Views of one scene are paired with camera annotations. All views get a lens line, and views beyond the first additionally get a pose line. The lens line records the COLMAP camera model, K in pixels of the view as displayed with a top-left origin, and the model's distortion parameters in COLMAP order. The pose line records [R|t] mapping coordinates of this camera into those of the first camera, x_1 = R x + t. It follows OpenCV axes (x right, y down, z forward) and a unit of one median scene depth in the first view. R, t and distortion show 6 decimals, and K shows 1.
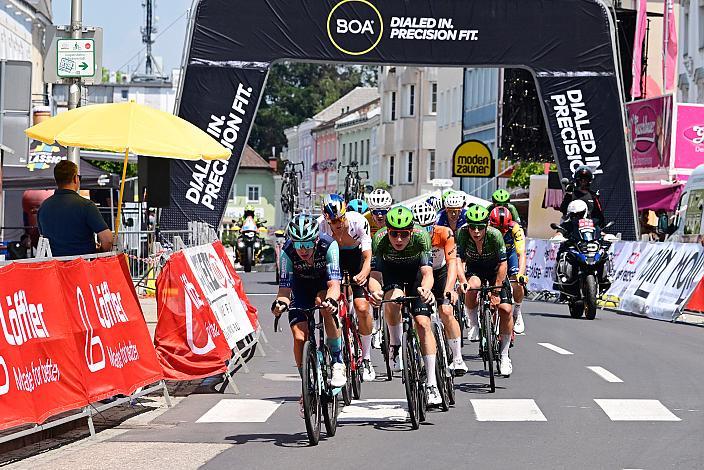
lens RADIAL K [[2711.8, 0, 352.0], [0, 2711.8, 235.0], [0, 0, 1]] dist [-0.011032, -2.984084]
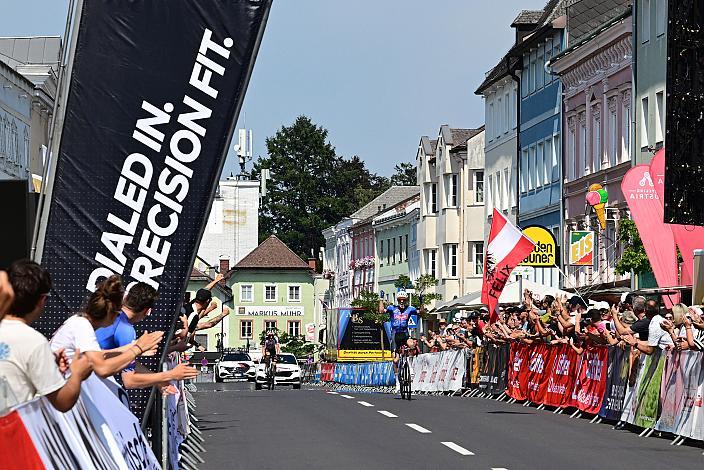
lens RADIAL K [[2711.8, 0, 352.0], [0, 2711.8, 235.0], [0, 0, 1]] dist [-0.011032, -2.984084]
pose [[0.999702, -0.020117, -0.013863, -0.012046], [0.019608, 0.999163, -0.035899, -0.005994], [0.014574, 0.035616, 0.999259, 0.560608]]
